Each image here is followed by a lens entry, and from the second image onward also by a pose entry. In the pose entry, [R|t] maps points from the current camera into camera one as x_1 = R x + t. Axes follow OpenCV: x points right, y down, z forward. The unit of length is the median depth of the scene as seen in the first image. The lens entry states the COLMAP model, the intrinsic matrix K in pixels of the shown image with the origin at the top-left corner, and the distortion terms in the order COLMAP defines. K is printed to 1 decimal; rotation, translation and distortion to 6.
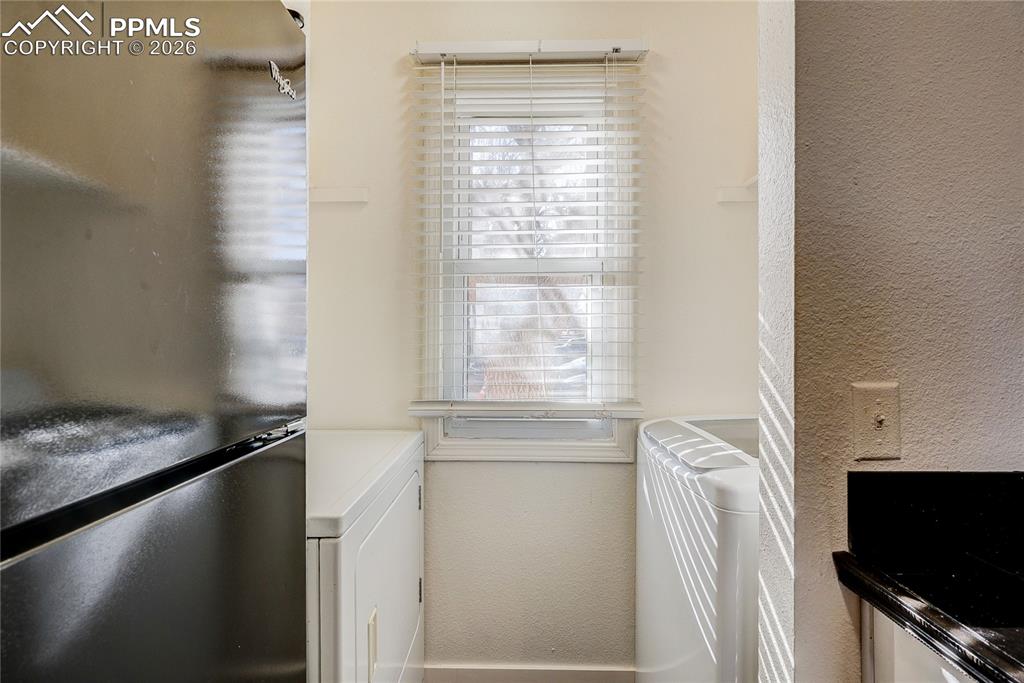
lens RADIAL K [[483.9, 0, 512.8], [0, 483.9, 336.3], [0, 0, 1]] dist [-0.000198, 0.000199]
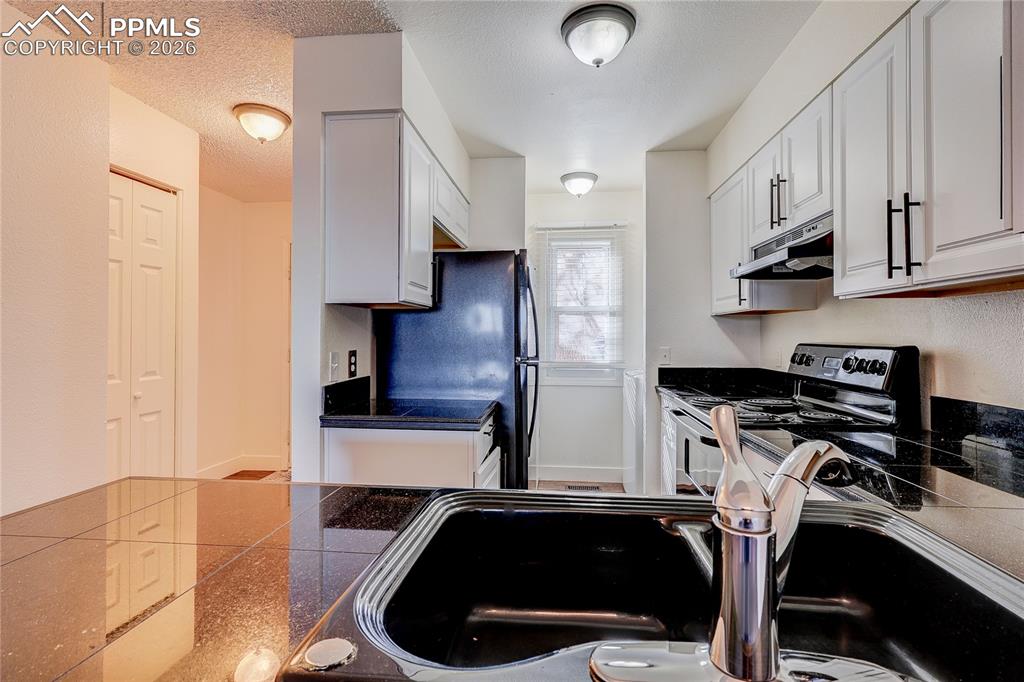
lens RADIAL K [[483.9, 0, 512.8], [0, 483.9, 335.8], [0, 0, 1]] dist [-0.000198, 0.000199]
pose [[0.995789, -0.000423, -0.091670, -0.093268], [-0.000173, 0.999979, -0.006490, 0.012362], [0.091670, 0.006478, 0.995768, -1.594254]]
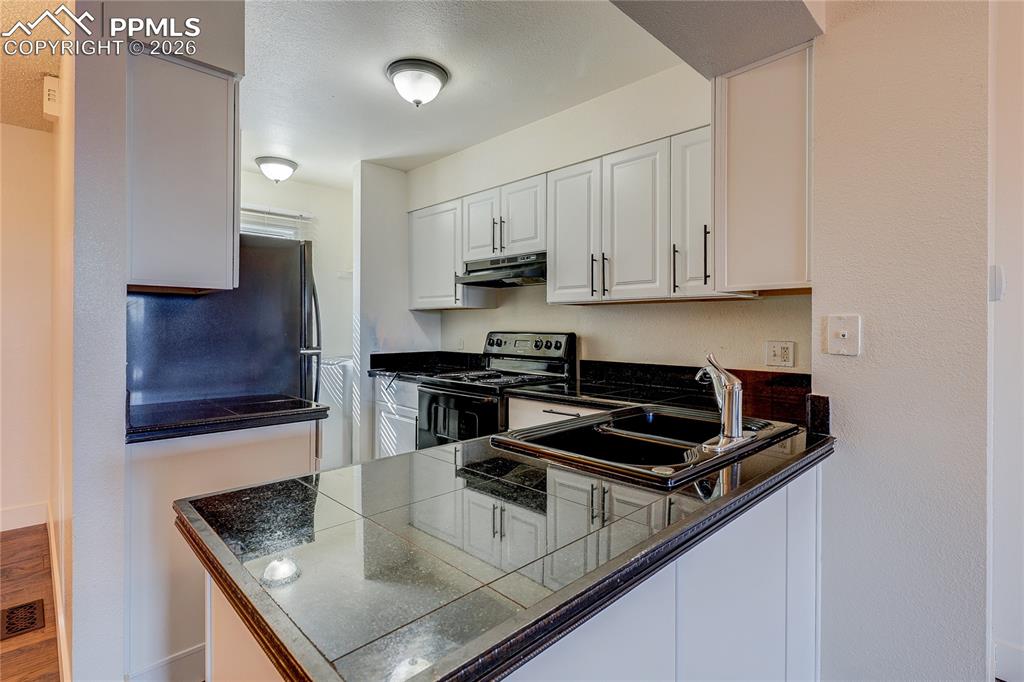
lens RADIAL K [[489.3, 0, 512.1], [0, 489.3, 326.6], [0, 0, 1]] dist [-0.001571, -0.000031]
pose [[0.704086, 0.000063, 0.710114, -0.842100], [0.002841, 0.999992, -0.002904, 0.010199], [-0.710109, 0.004062, 0.704080, -1.629958]]
